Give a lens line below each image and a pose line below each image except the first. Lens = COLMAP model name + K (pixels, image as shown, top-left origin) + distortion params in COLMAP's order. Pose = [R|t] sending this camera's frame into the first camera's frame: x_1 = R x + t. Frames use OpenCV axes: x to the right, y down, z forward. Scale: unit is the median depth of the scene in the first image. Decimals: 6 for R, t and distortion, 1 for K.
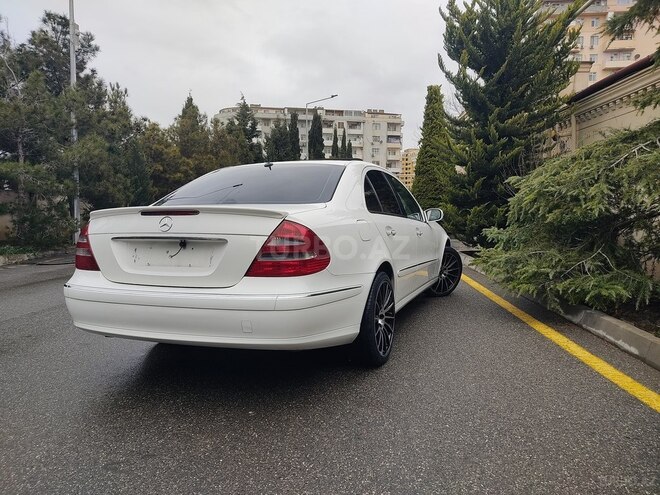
lens RADIAL K [[493.2, 0, 333.4], [0, 493.2, 248.0], [0, 0, 1]] dist [0.091069, -0.145333]
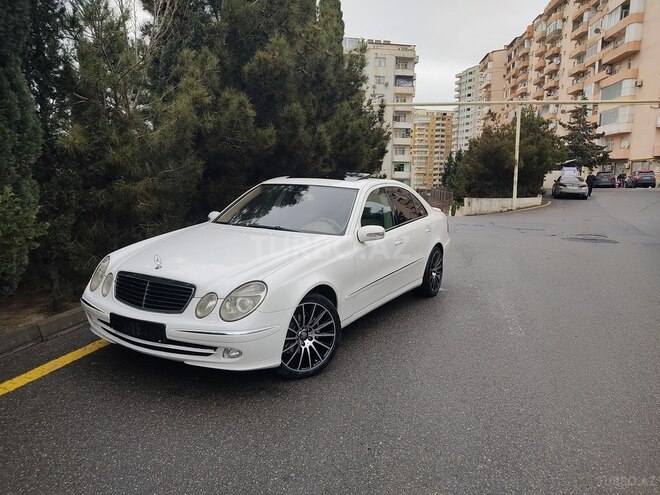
lens RADIAL K [[493.2, 0, 333.4], [0, 493.2, 248.0], [0, 0, 1]] dist [0.091069, -0.145333]
pose [[0.999884, 0.006797, 0.013624, 0.176773], [-0.007671, 0.997847, 0.065134, -0.380203], [-0.013152, -0.065231, 0.997783, 4.072101]]
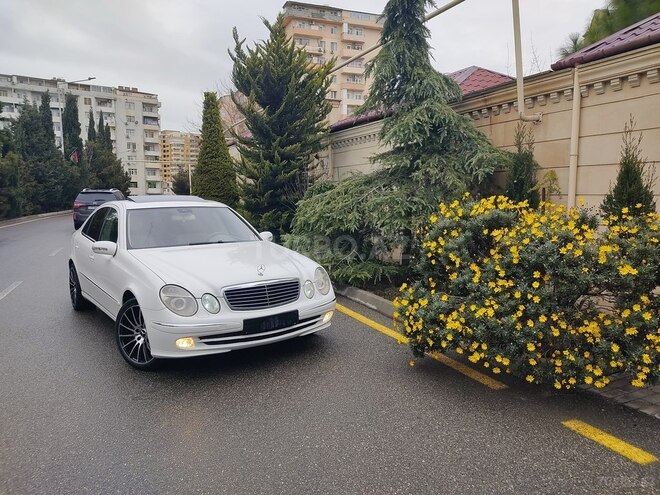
lens RADIAL K [[493.2, 0, 333.4], [0, 493.2, 248.0], [0, 0, 1]] dist [0.091069, -0.145333]
pose [[0.891574, -0.051983, 0.449883, -0.132294], [0.037483, 0.998452, 0.041085, -0.036611], [-0.451322, -0.019768, 0.892142, -0.212238]]
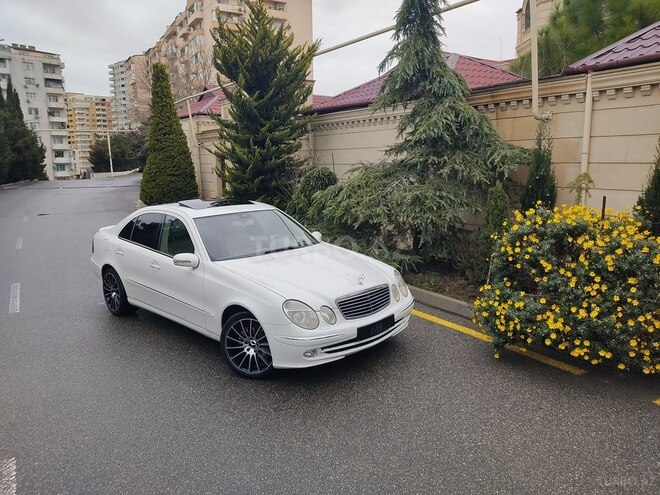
lens RADIAL K [[493.2, 0, 333.4], [0, 493.2, 248.0], [0, 0, 1]] dist [0.091069, -0.145333]
pose [[0.808888, -0.116744, 0.576256, -0.292102], [0.060040, 0.991367, 0.116564, -0.090917], [-0.584889, -0.059689, 0.808914, -0.150182]]
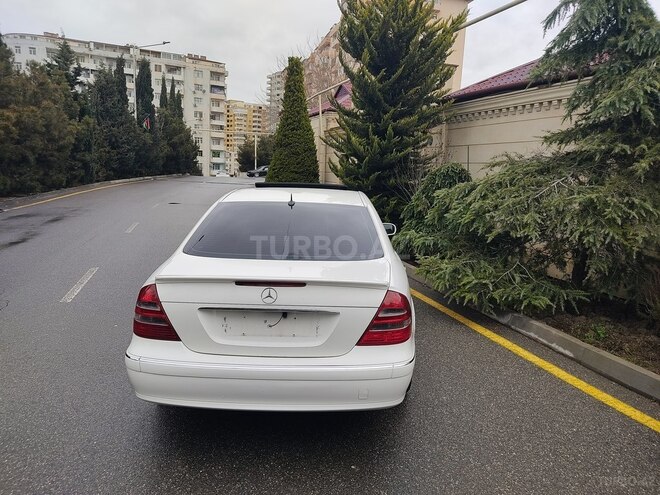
lens RADIAL K [[493.2, 0, 333.4], [0, 493.2, 248.0], [0, 0, 1]] dist [0.091069, -0.145333]
pose [[0.936527, -0.018406, 0.350111, -0.161849], [-0.013722, 0.995931, 0.089063, -0.067252], [-0.350326, -0.088214, 0.932464, 0.012001]]
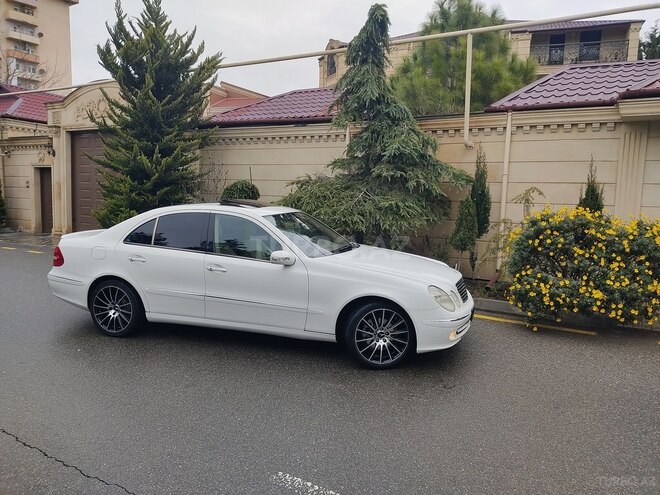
lens RADIAL K [[493.2, 0, 333.4], [0, 493.2, 248.0], [0, 0, 1]] dist [0.091069, -0.145333]
pose [[0.457228, -0.090343, 0.884749, -0.539042], [0.044071, 0.995906, 0.078918, -0.071991], [-0.888257, 0.002908, 0.459337, 0.103526]]
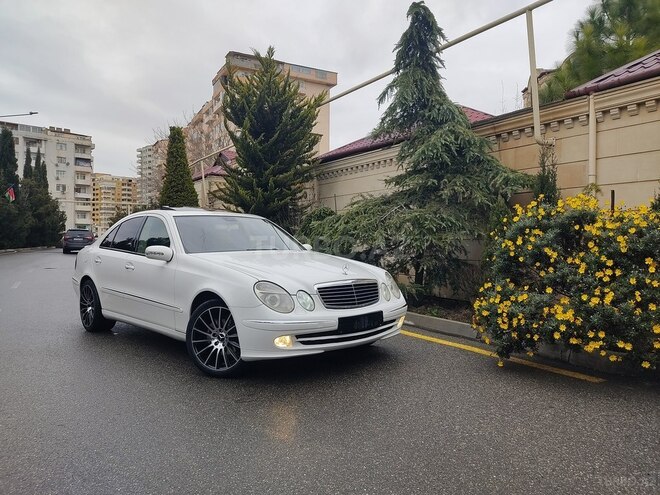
lens RADIAL K [[491.2, 0, 332.4], [0, 491.2, 246.4], [0, 0, 1]] dist [0.103183, -0.165055]
pose [[0.826732, -0.004631, 0.562577, -0.248896], [0.039732, 0.997950, -0.050173, 0.002214], [-0.561192, 0.063833, 0.825221, -0.131071]]
